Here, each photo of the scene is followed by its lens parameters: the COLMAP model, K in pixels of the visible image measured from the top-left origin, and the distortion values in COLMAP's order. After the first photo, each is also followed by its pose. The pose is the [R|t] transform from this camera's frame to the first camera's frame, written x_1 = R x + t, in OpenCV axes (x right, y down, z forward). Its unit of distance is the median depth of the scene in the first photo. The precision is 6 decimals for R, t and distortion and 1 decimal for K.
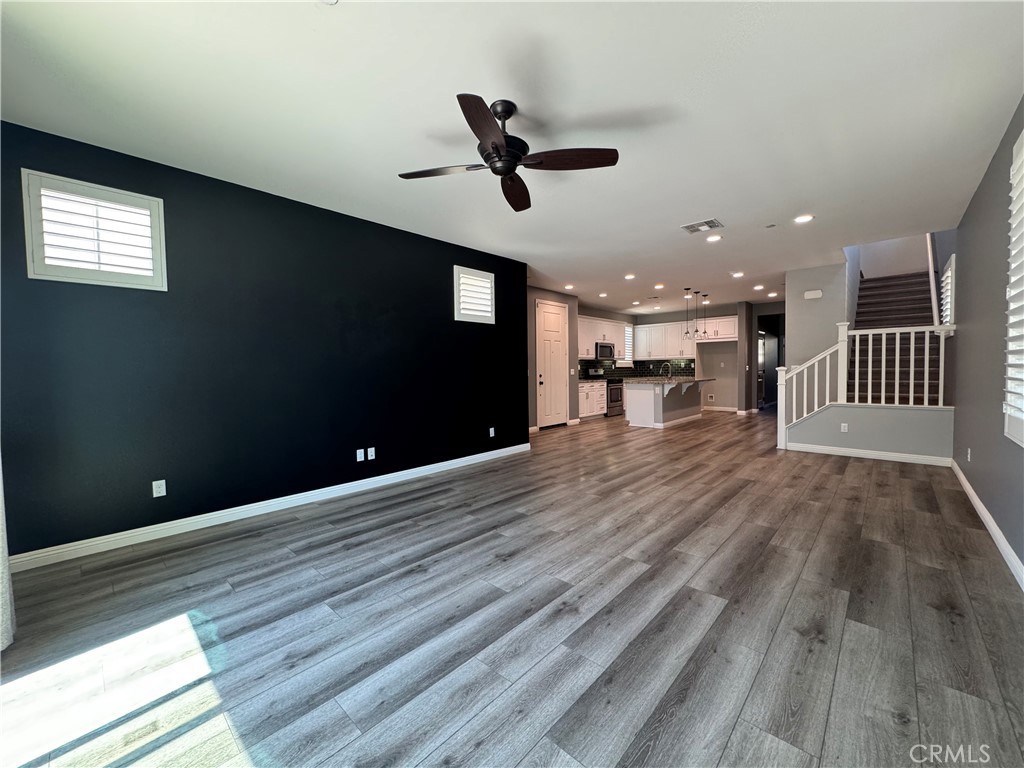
lens RADIAL K [[409.0, 0, 515.2], [0, 409.0, 379.8], [0, 0, 1]] dist [-0.001416, 0.000677]
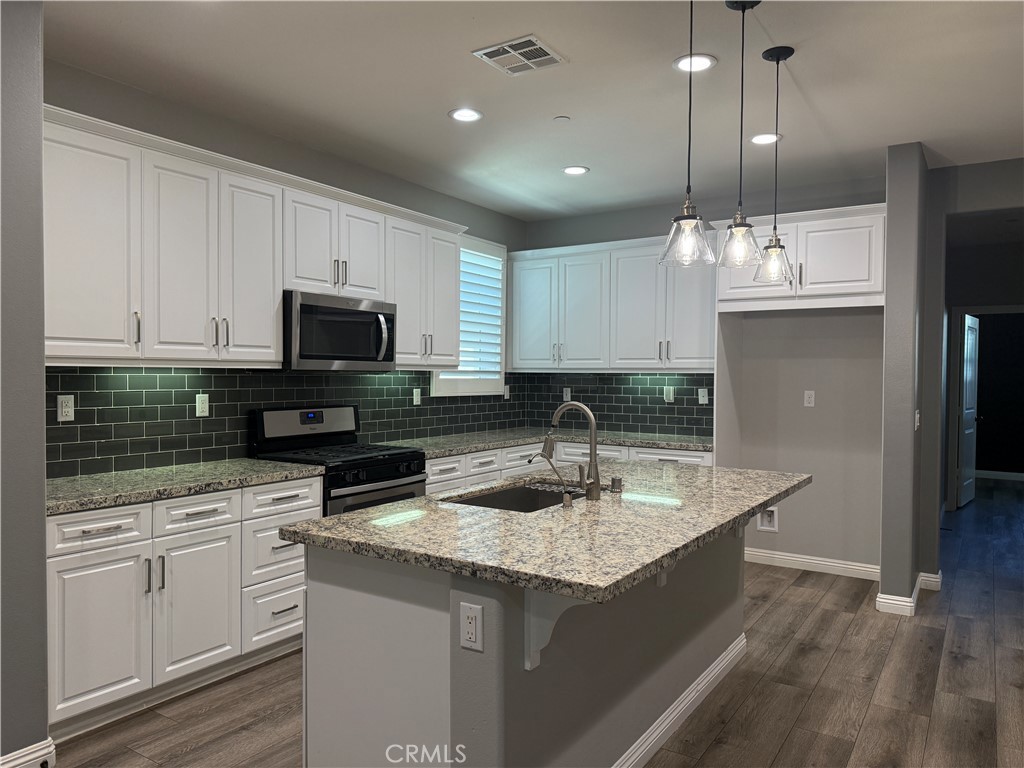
lens RADIAL K [[723.0, 0, 518.8], [0, 723.0, 387.6], [0, 0, 1]] dist [0.034447, -0.031814]
pose [[0.984731, 0.018342, 0.173112, 0.255237], [-0.017041, 0.999814, -0.008995, -0.039207], [-0.173245, 0.005907, 0.984861, 0.607325]]
